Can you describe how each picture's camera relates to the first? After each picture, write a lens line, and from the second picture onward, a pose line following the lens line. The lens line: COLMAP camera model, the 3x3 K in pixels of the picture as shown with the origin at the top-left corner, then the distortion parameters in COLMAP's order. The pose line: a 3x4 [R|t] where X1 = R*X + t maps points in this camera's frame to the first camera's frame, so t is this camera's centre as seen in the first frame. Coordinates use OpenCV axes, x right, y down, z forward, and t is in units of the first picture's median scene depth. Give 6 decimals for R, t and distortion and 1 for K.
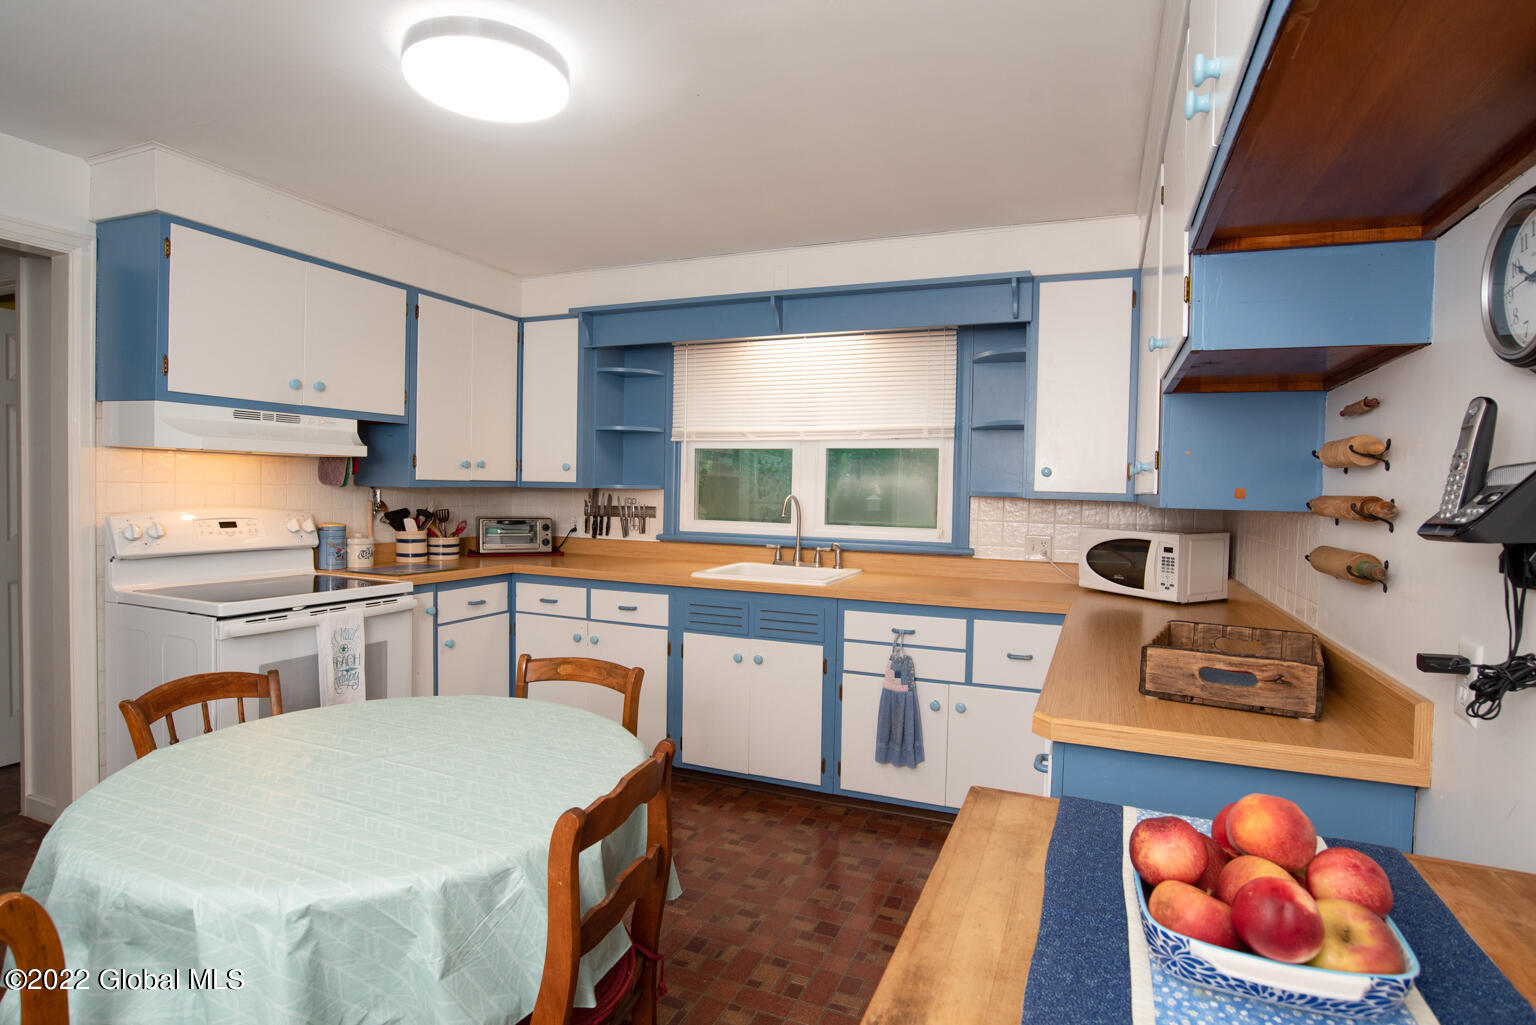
lens RADIAL K [[788.4, 0, 780.4], [0, 788.4, 512.0], [0, 0, 1]] dist [-0.054154, 0.023170]
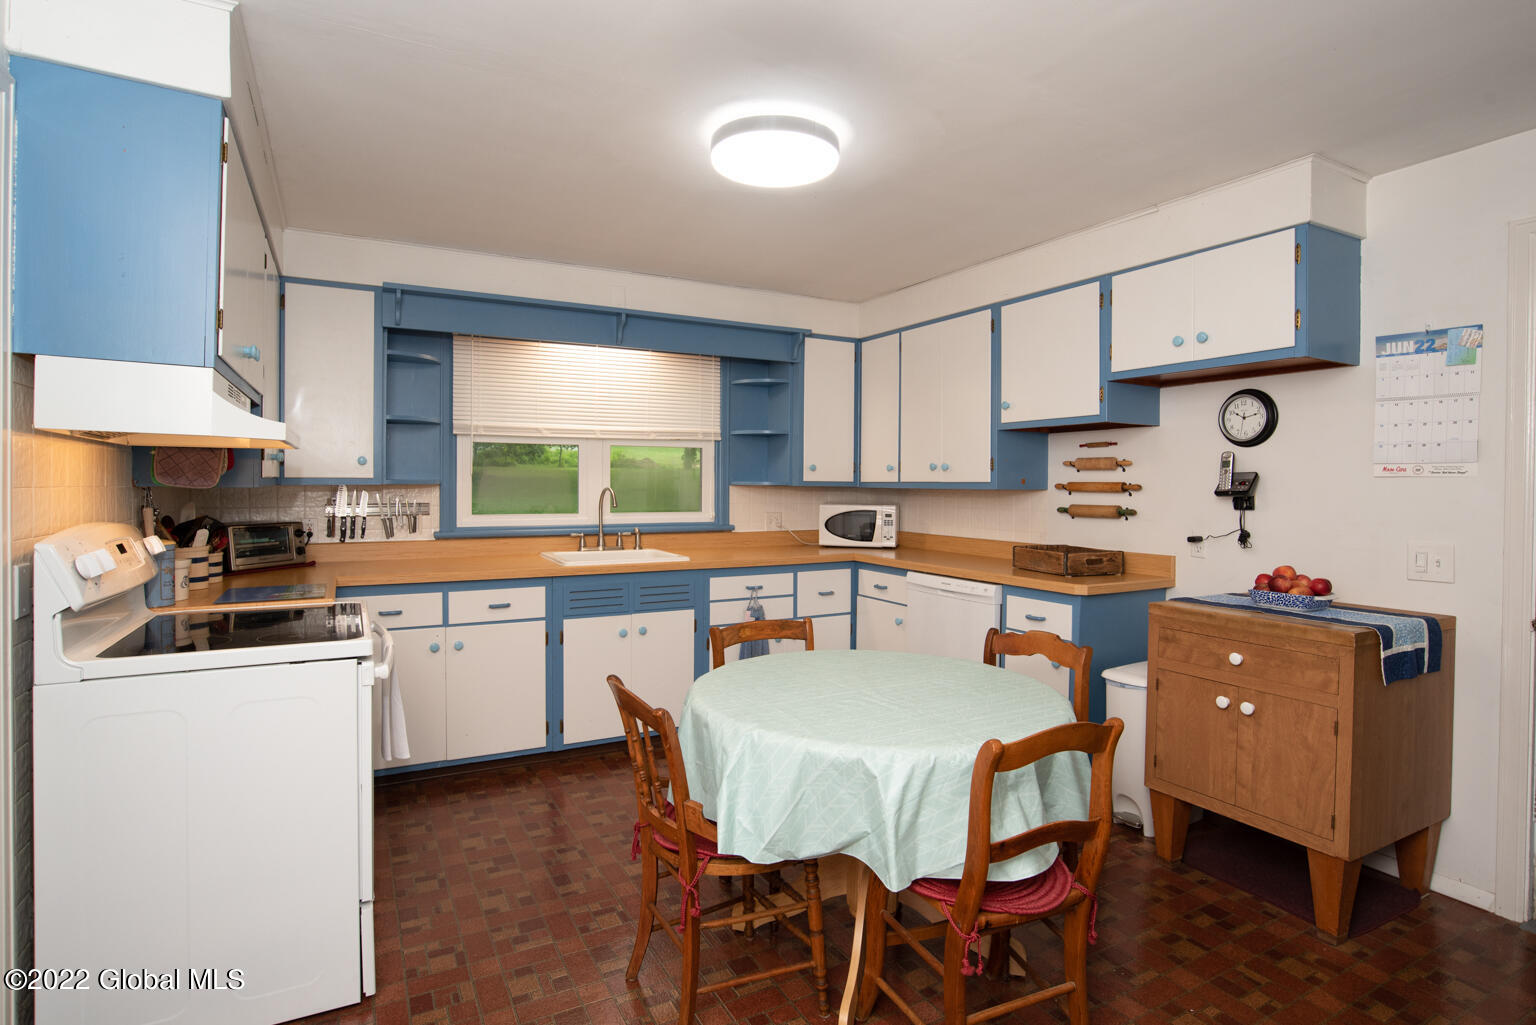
lens RADIAL K [[769.4, 0, 768.1], [0, 769.4, 488.5], [0, 0, 1]] dist [-0.050165, 0.020897]
pose [[0.630867, -0.021578, 0.775591, -0.701189], [0.031122, 0.999512, 0.002493, -0.015727], [-0.775267, 0.022565, 0.631231, 0.130638]]
